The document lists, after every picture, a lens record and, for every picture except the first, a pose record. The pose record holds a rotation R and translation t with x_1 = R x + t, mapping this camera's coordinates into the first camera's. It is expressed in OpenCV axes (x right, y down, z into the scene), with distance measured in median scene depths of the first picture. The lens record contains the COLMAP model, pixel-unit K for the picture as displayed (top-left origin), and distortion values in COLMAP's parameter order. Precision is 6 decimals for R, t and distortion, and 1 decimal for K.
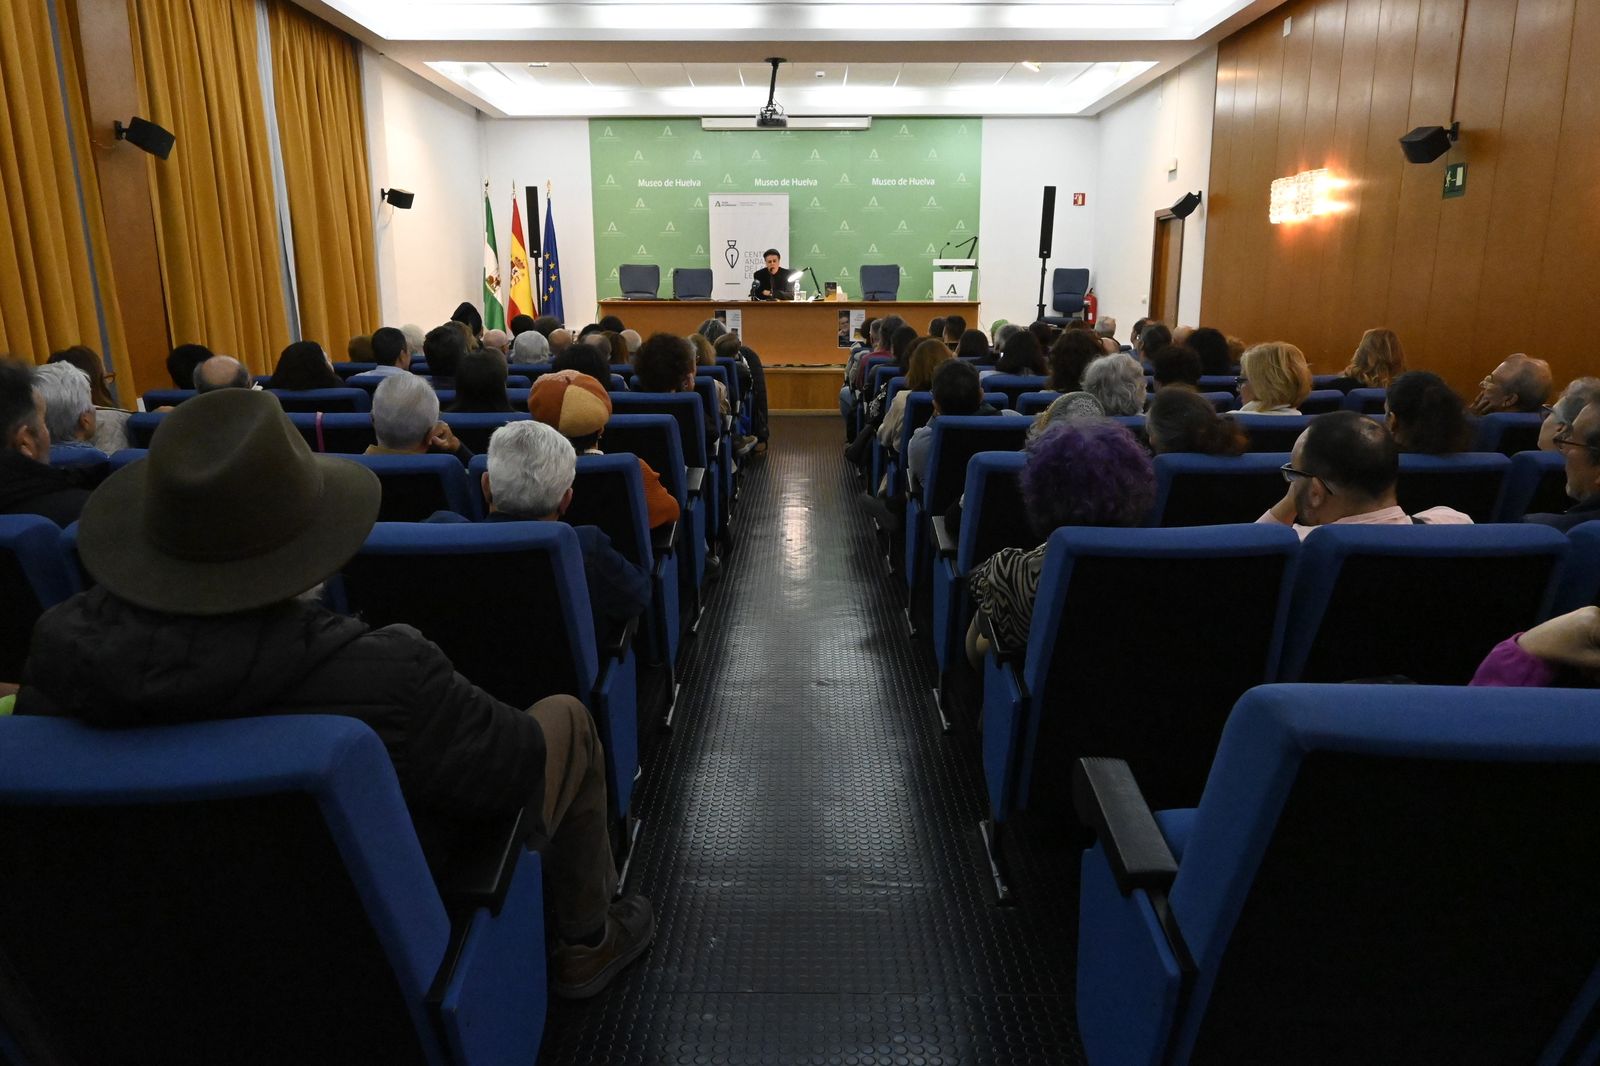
lens RADIAL K [[1105.1, 0, 783.5], [0, 1105.1, 540.9], [0, 0, 1]] dist [-0.007827, 0.007534]
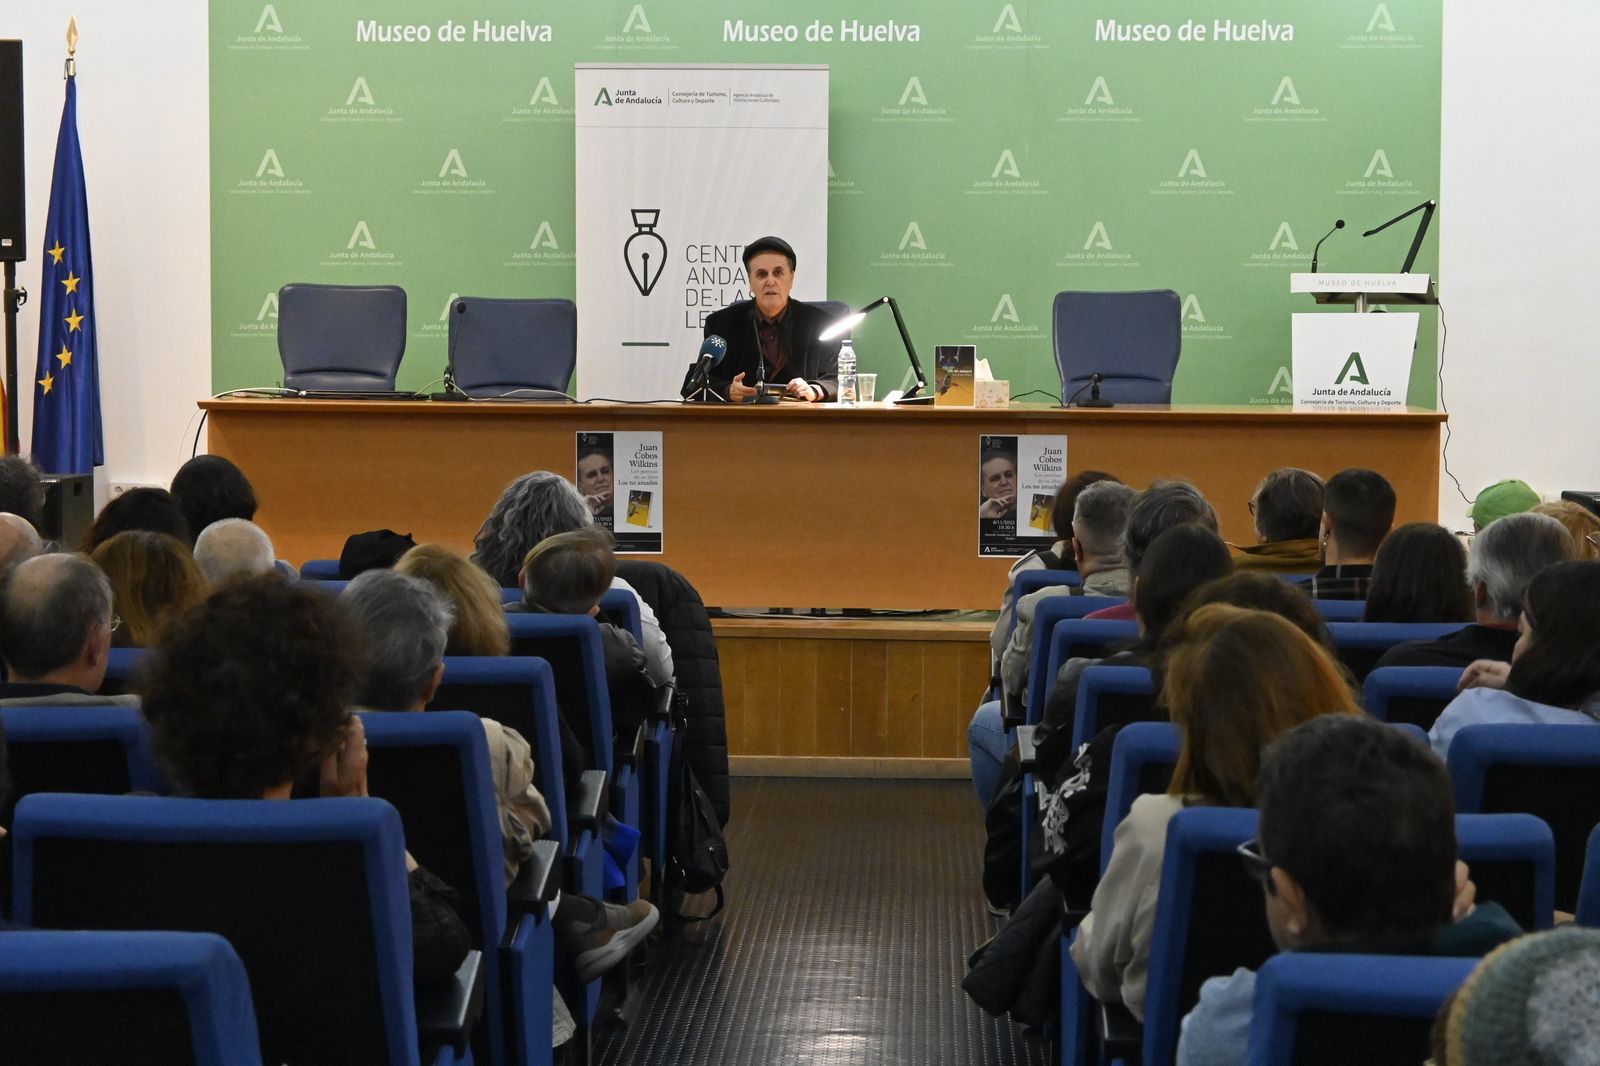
lens RADIAL K [[3343.6, 0, 752.5], [0, 3343.6, 572.0], [0, 0, 1]] dist [0.028418, 0.000000]
pose [[0.999467, 0.009991, -0.031079, 0.015168], [-0.014634, 0.988124, -0.152961, -0.027681], [0.029182, 0.153335, 0.987743, 0.084999]]
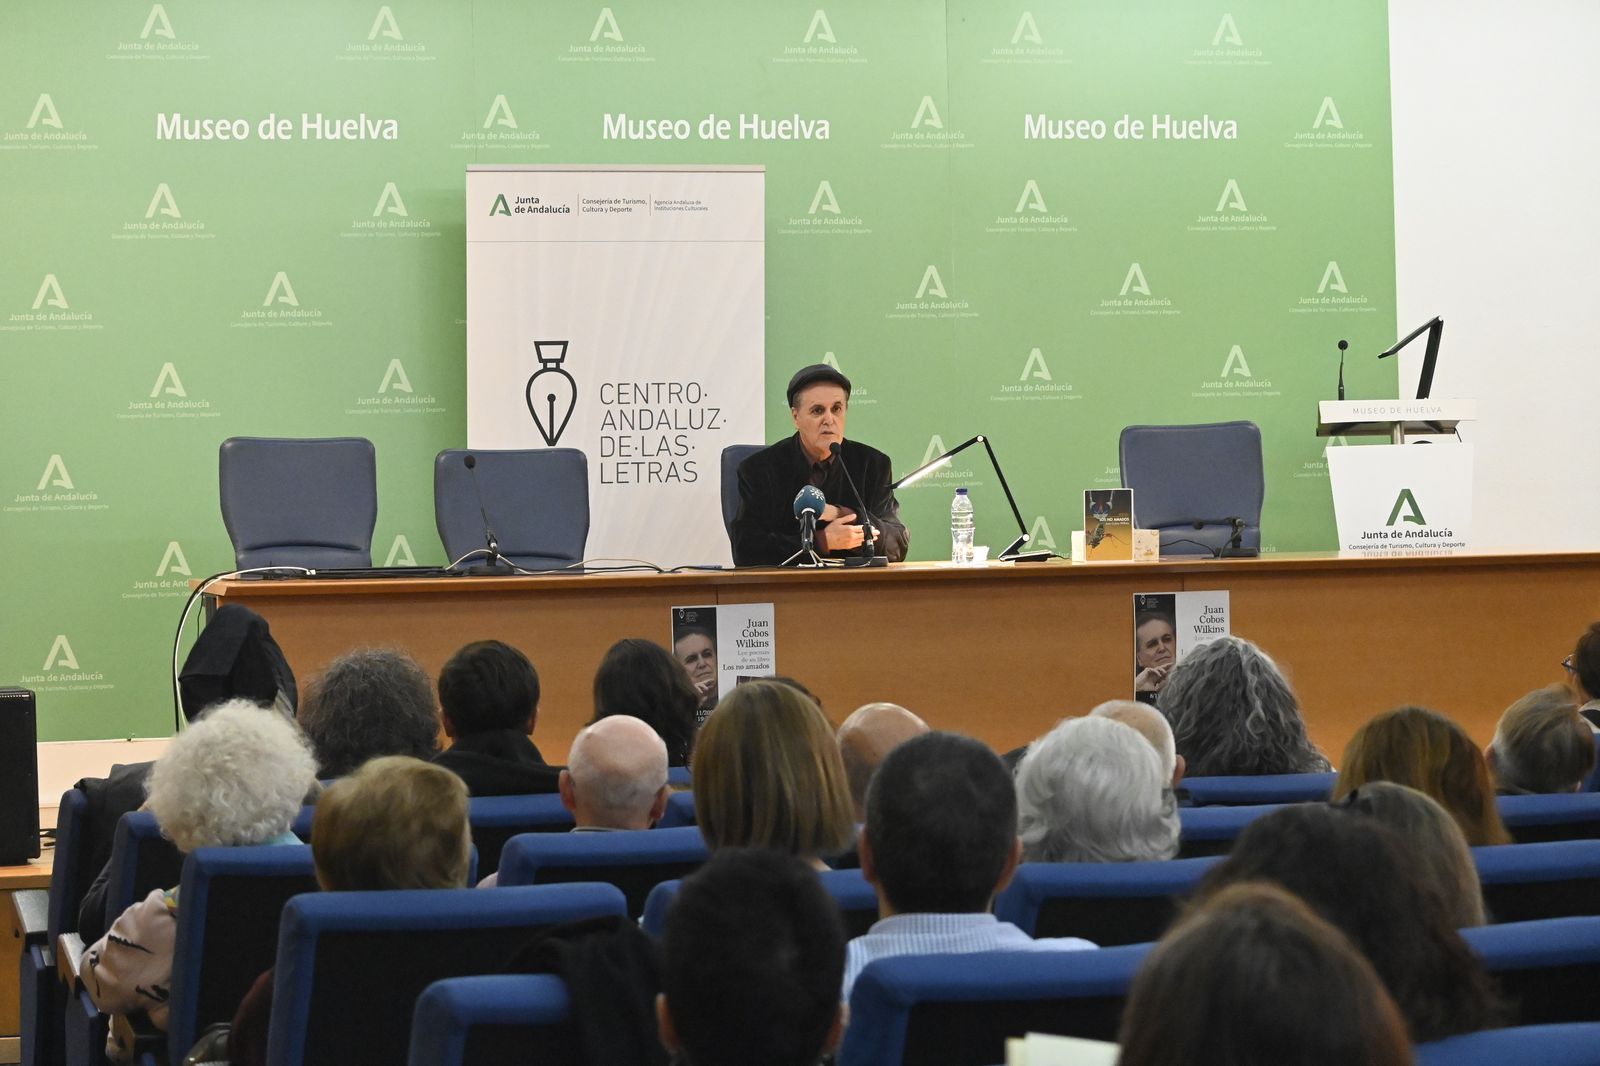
lens RADIAL K [[4144.4, 0, 812.8], [0, 4144.4, 404.9], [0, 0, 1]] dist [0.057079, 0.000000]
pose [[0.955751, -0.014301, 0.293828, -0.296039], [0.086101, 0.968678, -0.232917, -0.029181], [-0.281294, 0.247910, 0.927046, 0.096411]]
